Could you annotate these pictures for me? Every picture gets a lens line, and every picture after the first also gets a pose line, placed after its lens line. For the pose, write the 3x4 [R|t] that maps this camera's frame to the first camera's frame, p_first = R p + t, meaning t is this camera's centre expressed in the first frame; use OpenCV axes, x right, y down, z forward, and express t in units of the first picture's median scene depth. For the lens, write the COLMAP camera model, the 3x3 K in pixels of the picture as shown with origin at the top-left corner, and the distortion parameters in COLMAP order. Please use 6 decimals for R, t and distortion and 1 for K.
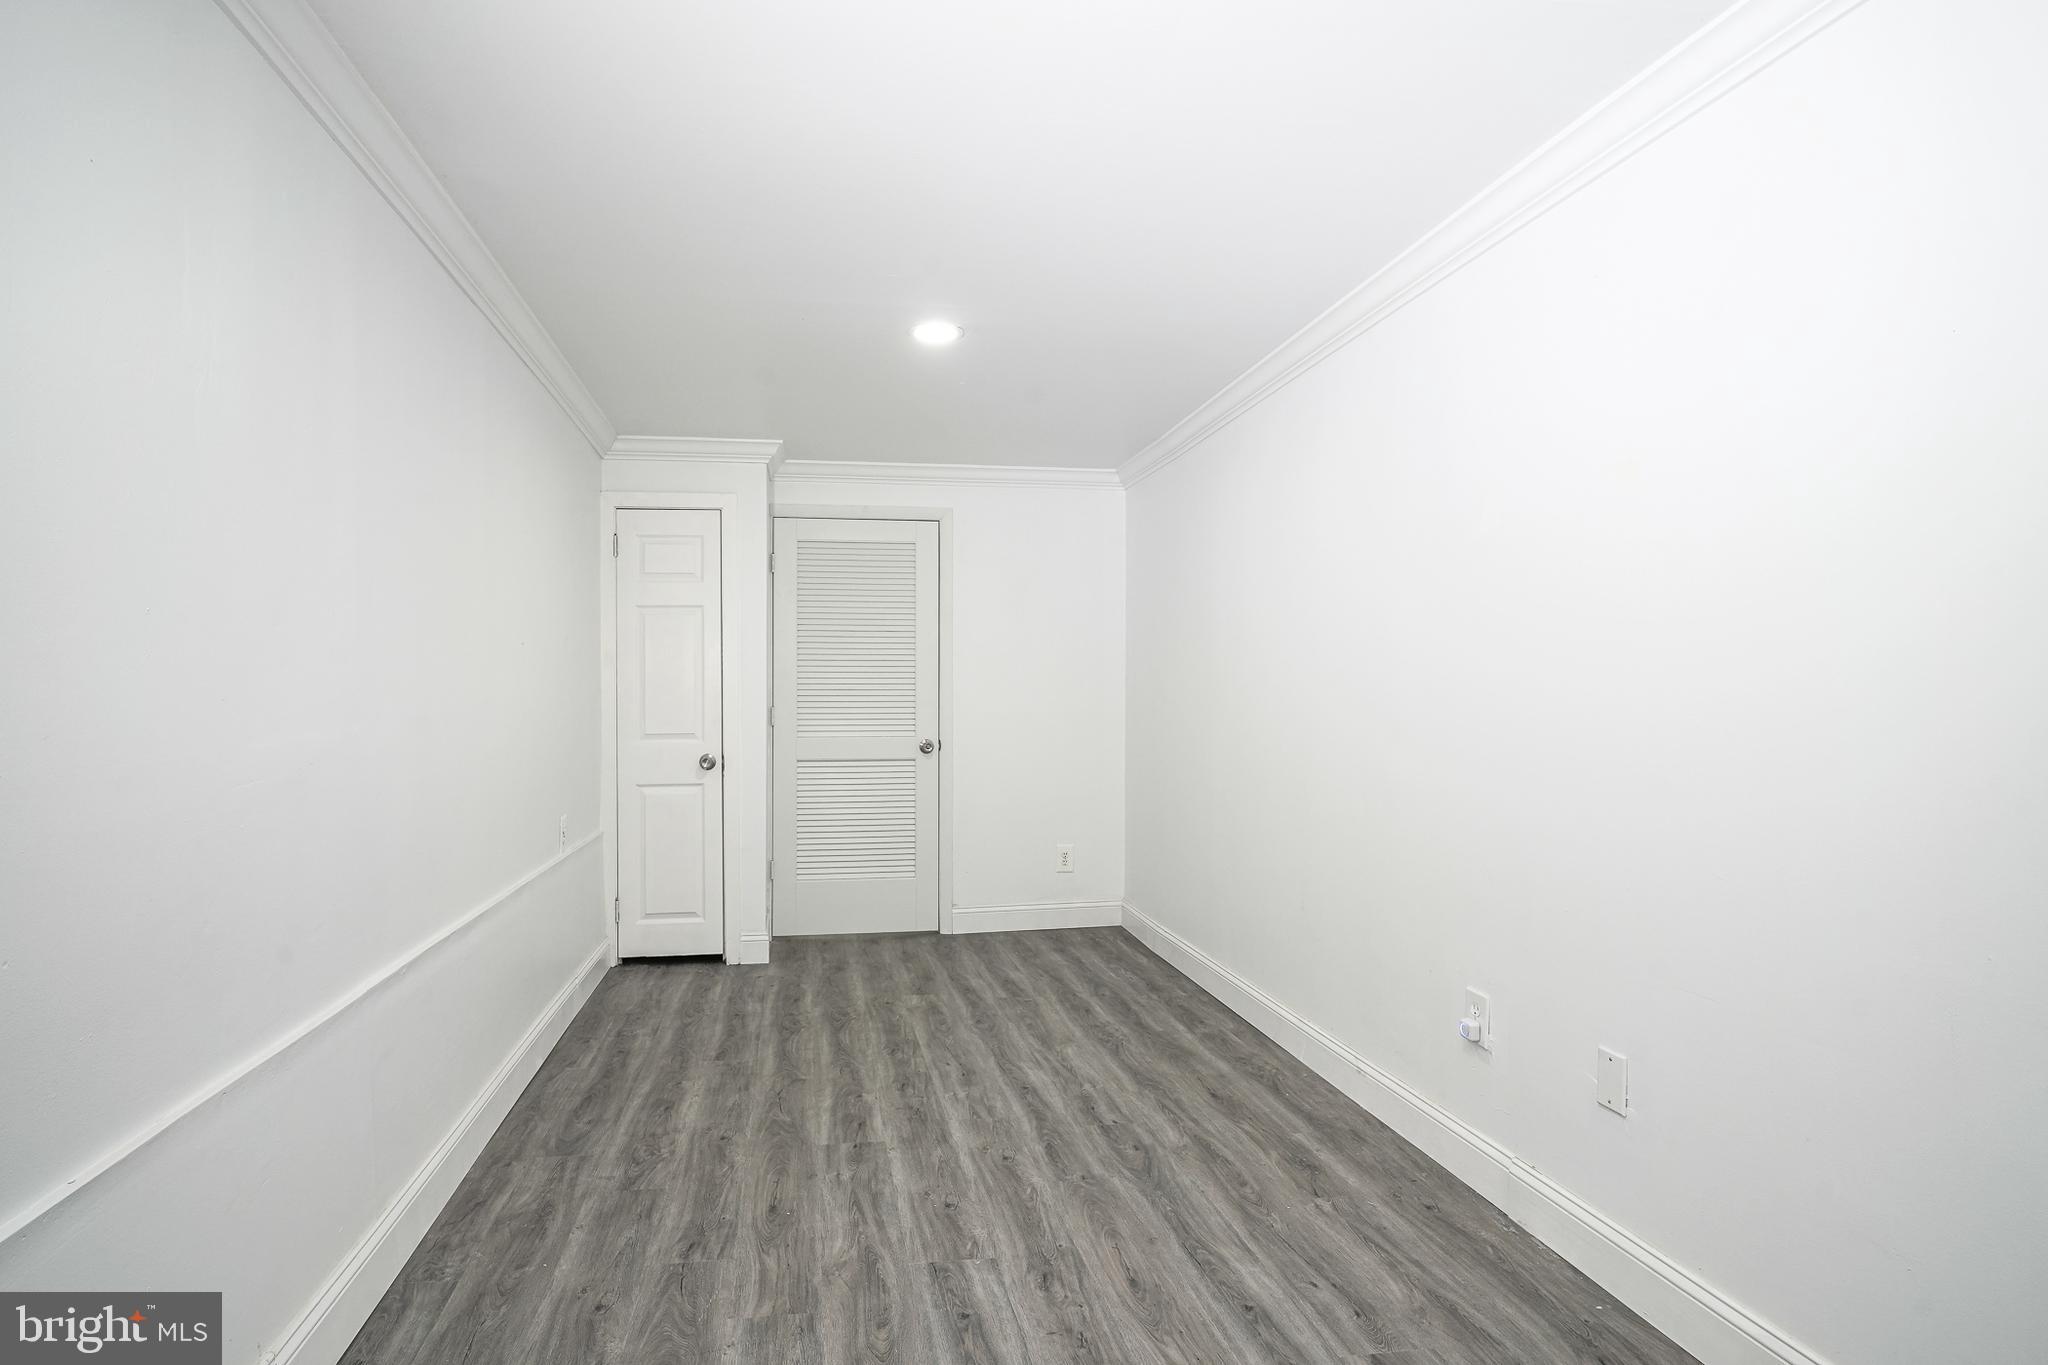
lens RADIAL K [[1014.7, 0, 1020.0], [0, 1014.7, 693.5], [0, 0, 1]] dist [-0.009688, 0.003517]
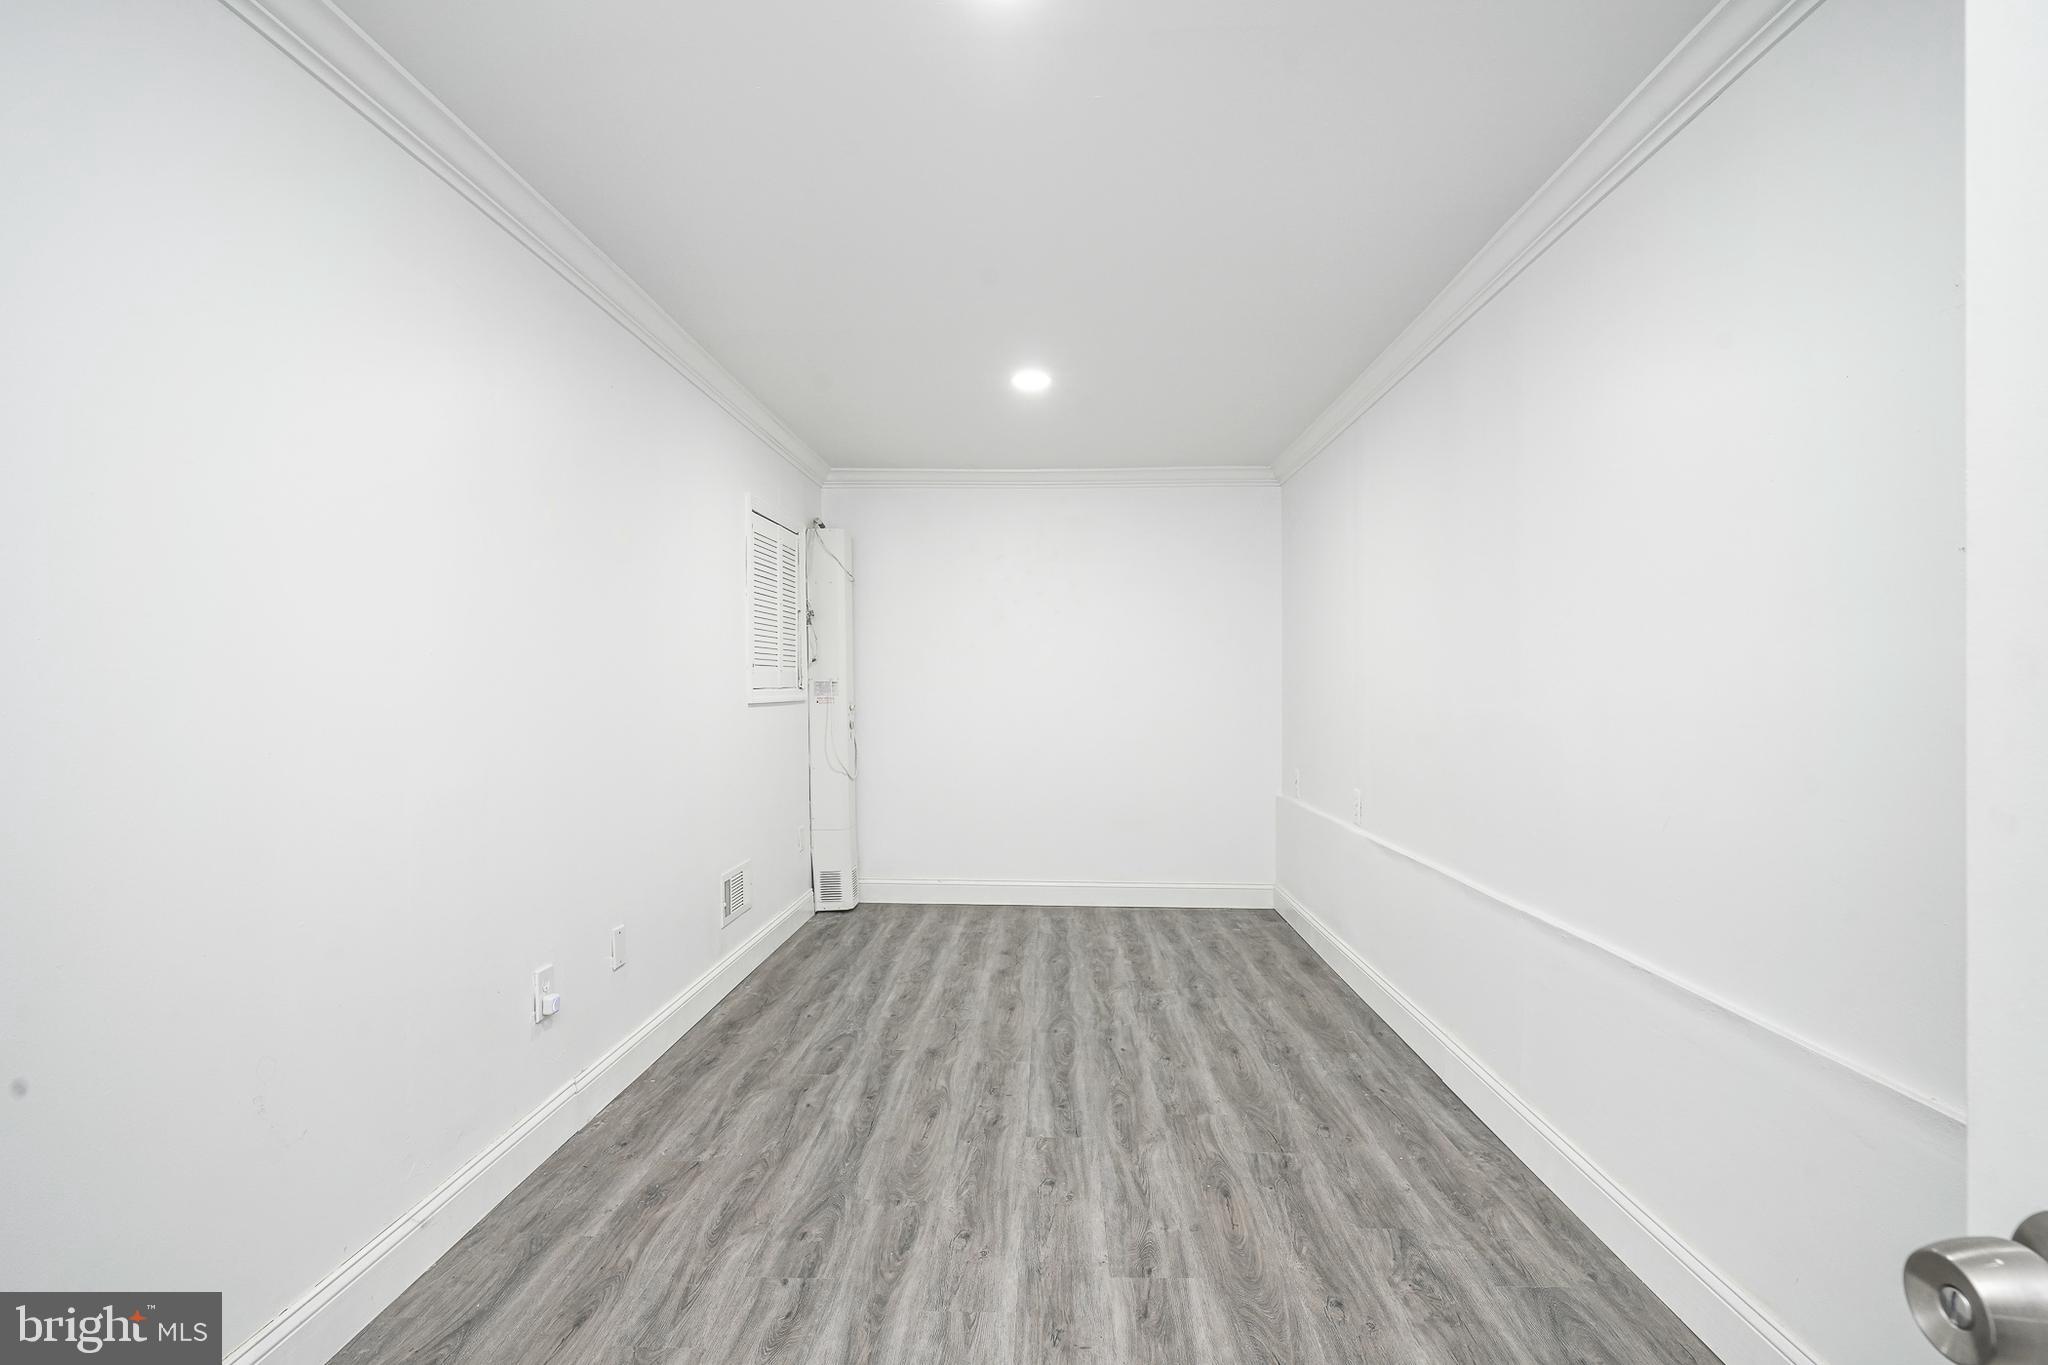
lens RADIAL K [[1014.7, 0, 1022.6], [0, 1014.7, 680.1], [0, 0, 1]] dist [-0.009688, 0.003517]
pose [[-0.970968, 0.004810, 0.239160, -0.286061], [0.003185, 0.999969, -0.007180, 0.011399], [-0.239187, -0.006210, -0.970954, 1.985109]]
